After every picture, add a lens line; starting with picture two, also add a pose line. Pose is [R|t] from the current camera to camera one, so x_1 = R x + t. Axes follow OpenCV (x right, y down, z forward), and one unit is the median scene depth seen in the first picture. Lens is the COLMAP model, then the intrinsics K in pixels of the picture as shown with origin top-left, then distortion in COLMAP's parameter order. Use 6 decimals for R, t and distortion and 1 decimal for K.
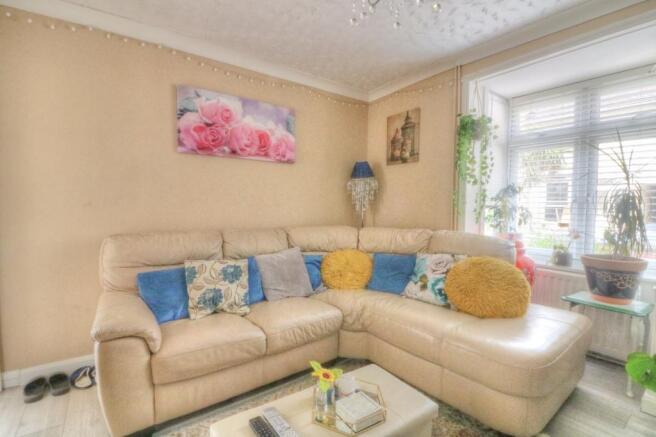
lens RADIAL K [[308.8, 0, 328.0], [0, 308.8, 218.5], [0, 0, 1]] dist [-0.001225, -0.000780]
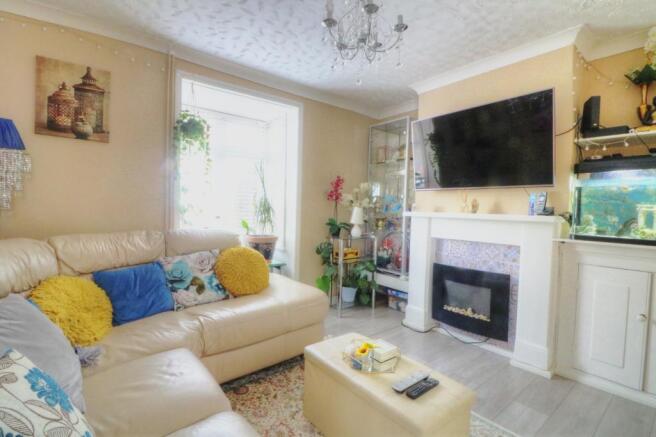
lens RADIAL K [[308.8, 0, 328.0], [0, 308.8, 218.5], [0, 0, 1]] dist [-0.001225, -0.000780]
pose [[-0.050874, -0.046125, 0.997639, -0.517413], [0.024328, 0.998579, 0.047409, -0.023379], [-0.998409, 0.026682, -0.049680, 0.524554]]
